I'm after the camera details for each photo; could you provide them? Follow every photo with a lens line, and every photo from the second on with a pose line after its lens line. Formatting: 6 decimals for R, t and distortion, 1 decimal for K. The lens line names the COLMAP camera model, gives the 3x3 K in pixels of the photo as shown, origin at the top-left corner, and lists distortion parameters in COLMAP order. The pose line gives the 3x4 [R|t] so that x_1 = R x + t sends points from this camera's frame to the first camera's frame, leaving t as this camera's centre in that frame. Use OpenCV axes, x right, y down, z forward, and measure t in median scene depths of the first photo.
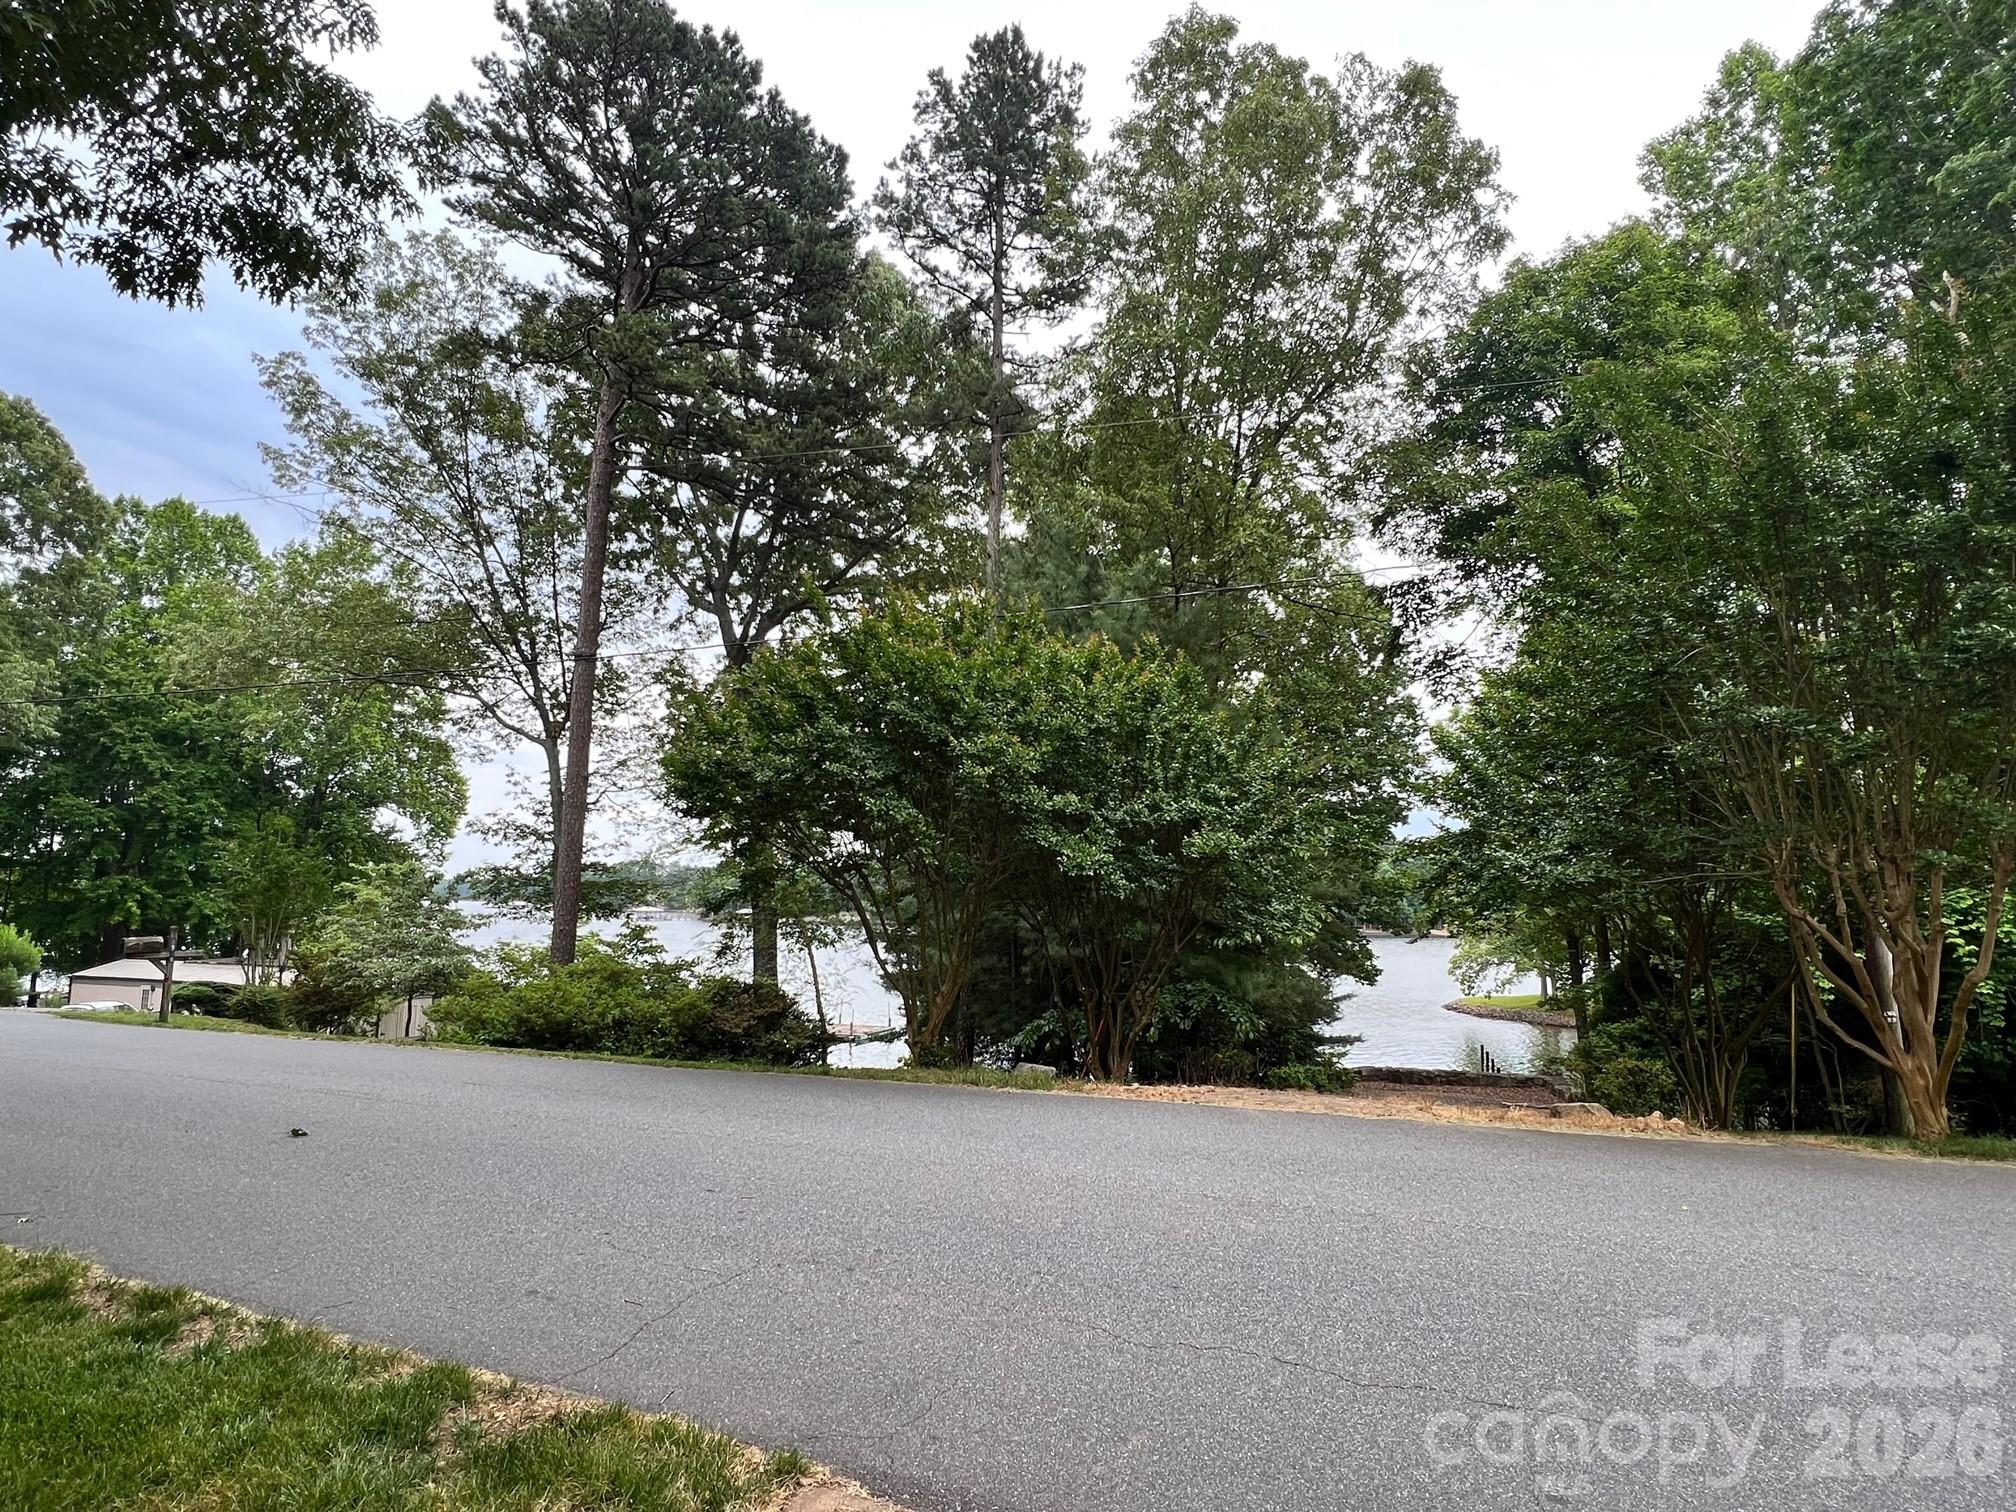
lens RADIAL K [[1054.9, 0, 1008.0], [0, 1054.9, 756.0], [0, 0, 1]] dist [-0.000395, -0.000046]
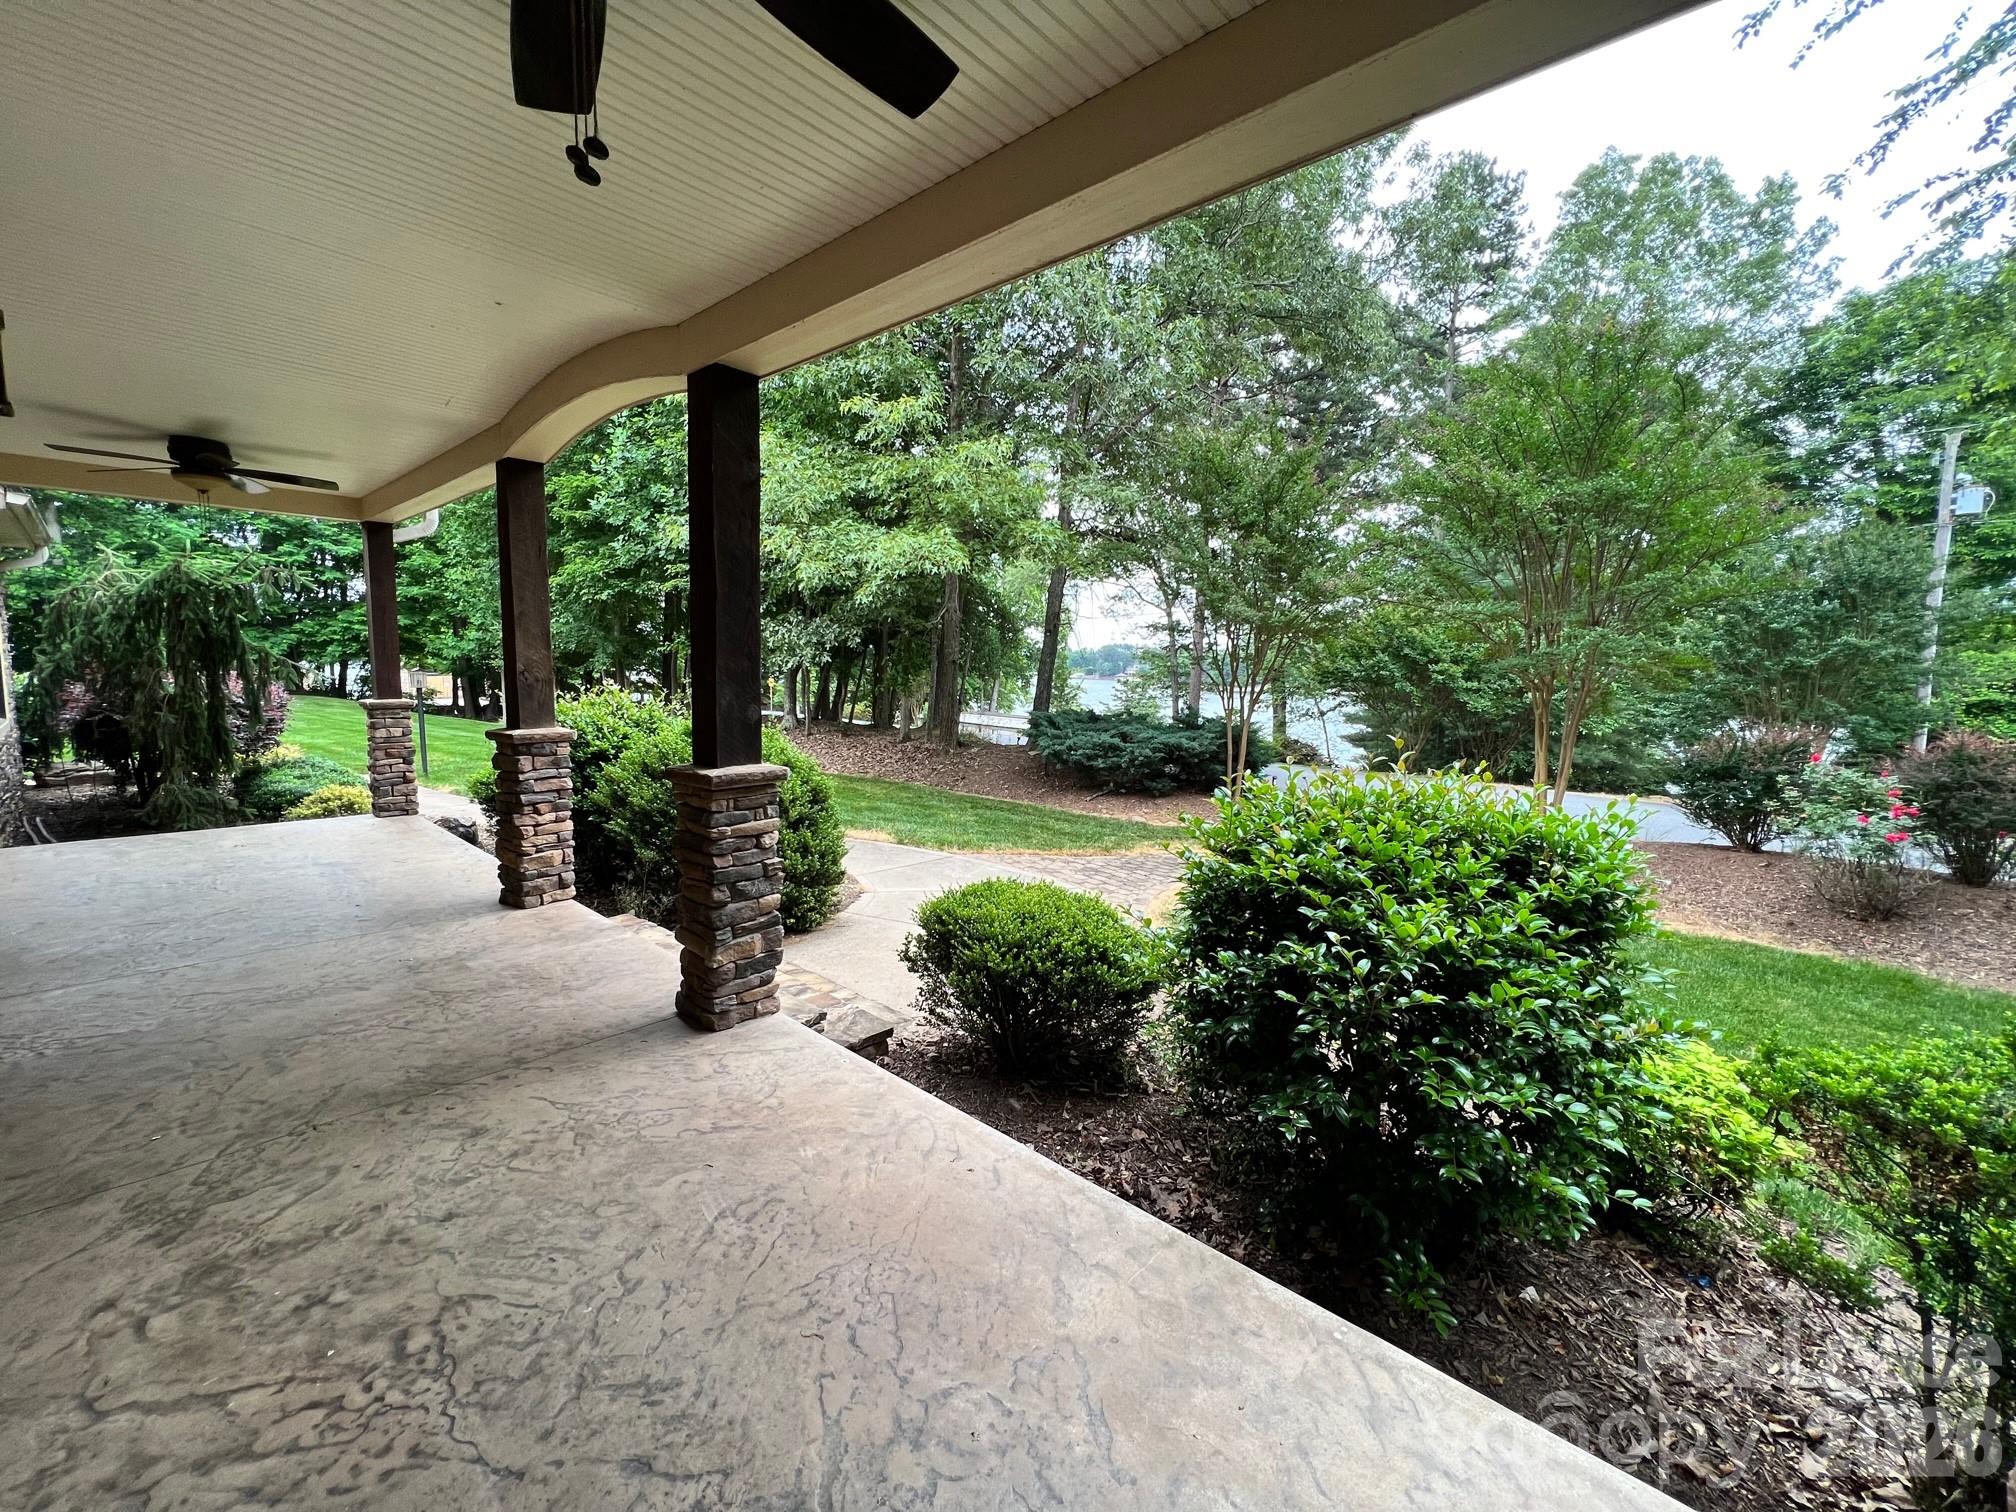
lens RADIAL K [[813.8, 0, 1008.0], [0, 813.8, 756.0], [0, 0, 1]] dist [-0.000303, 0.000052]
pose [[0.897327, 0.056498, -0.437734, -0.090791], [0.054254, 0.970132, 0.236431, -0.336952], [0.438018, -0.235905, 0.867461, -1.394771]]
